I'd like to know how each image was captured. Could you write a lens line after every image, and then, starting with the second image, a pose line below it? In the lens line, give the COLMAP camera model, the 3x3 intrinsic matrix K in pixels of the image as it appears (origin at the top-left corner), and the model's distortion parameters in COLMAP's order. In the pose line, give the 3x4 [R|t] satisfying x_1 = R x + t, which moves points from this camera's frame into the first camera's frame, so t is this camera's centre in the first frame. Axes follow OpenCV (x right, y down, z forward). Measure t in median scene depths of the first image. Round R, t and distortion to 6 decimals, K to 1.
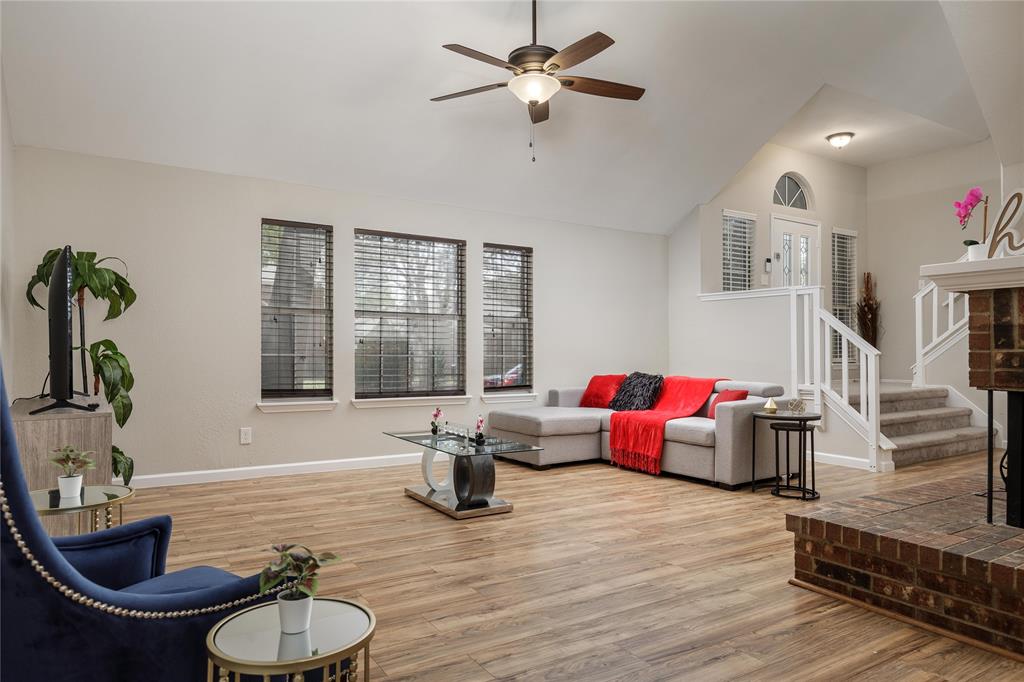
lens RADIAL K [[636.6, 0, 510.8], [0, 636.6, 344.2], [0, 0, 1]] dist [0.007320, 0.004083]
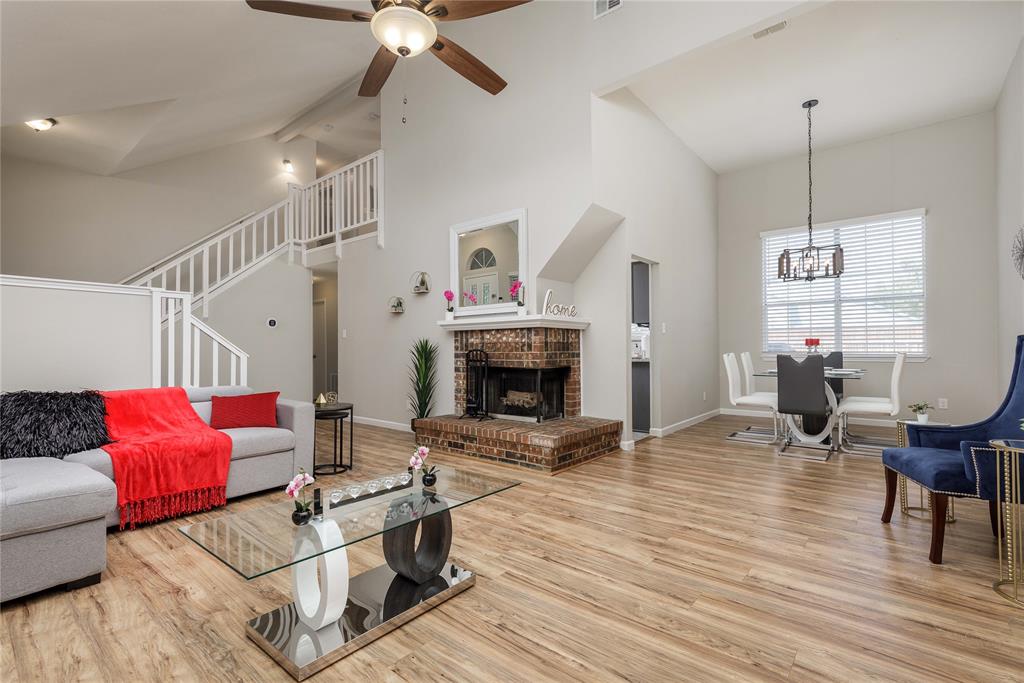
lens RADIAL K [[475.7, 0, 492.2], [0, 475.7, 354.2], [0, 0, 1]] dist [-0.000436, -0.000656]
pose [[-0.292569, -0.001734, 0.956243, -0.511369], [-0.002270, 0.999997, 0.001119, 0.010910], [-0.956242, -0.001843, -0.292572, 0.960573]]
